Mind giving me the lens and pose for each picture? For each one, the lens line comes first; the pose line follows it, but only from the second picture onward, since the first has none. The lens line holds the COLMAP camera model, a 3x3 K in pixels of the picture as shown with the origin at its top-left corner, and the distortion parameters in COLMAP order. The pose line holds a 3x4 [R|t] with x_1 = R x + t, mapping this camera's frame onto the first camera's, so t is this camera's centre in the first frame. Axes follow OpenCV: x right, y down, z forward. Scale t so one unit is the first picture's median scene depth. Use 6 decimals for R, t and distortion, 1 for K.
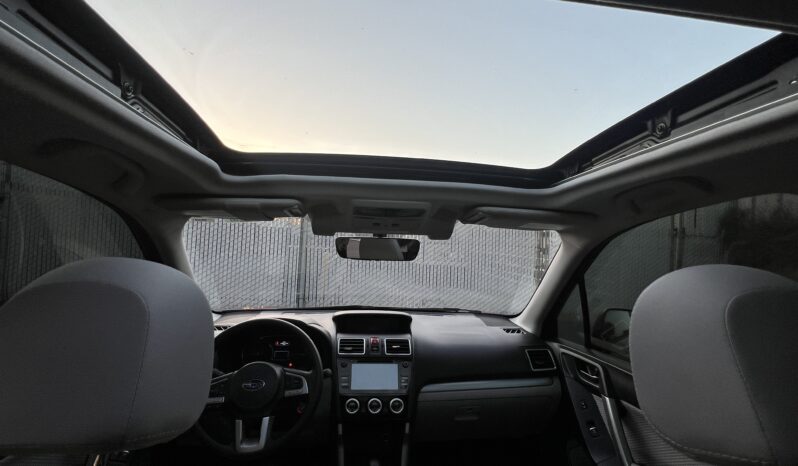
lens RADIAL K [[380.0, 0, 399.5], [0, 380.0, 233.7], [0, 0, 1]] dist [-0.001060, 0.000448]
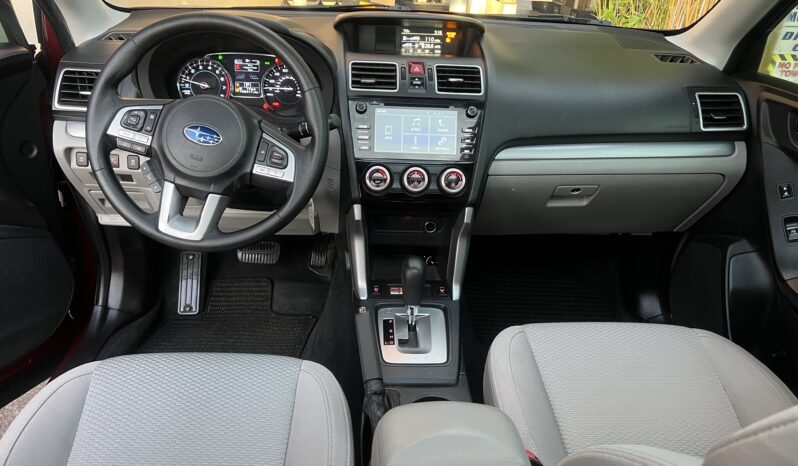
lens RADIAL K [[599.8, 0, 397.8], [0, 599.8, 246.8], [0, 0, 1]] dist [0.038304, -0.036598]
pose [[0.998105, 0.042218, -0.044776, -0.045389], [-0.013295, 0.858326, 0.512932, 0.067066], [0.060088, -0.511365, 0.857260, 0.148449]]
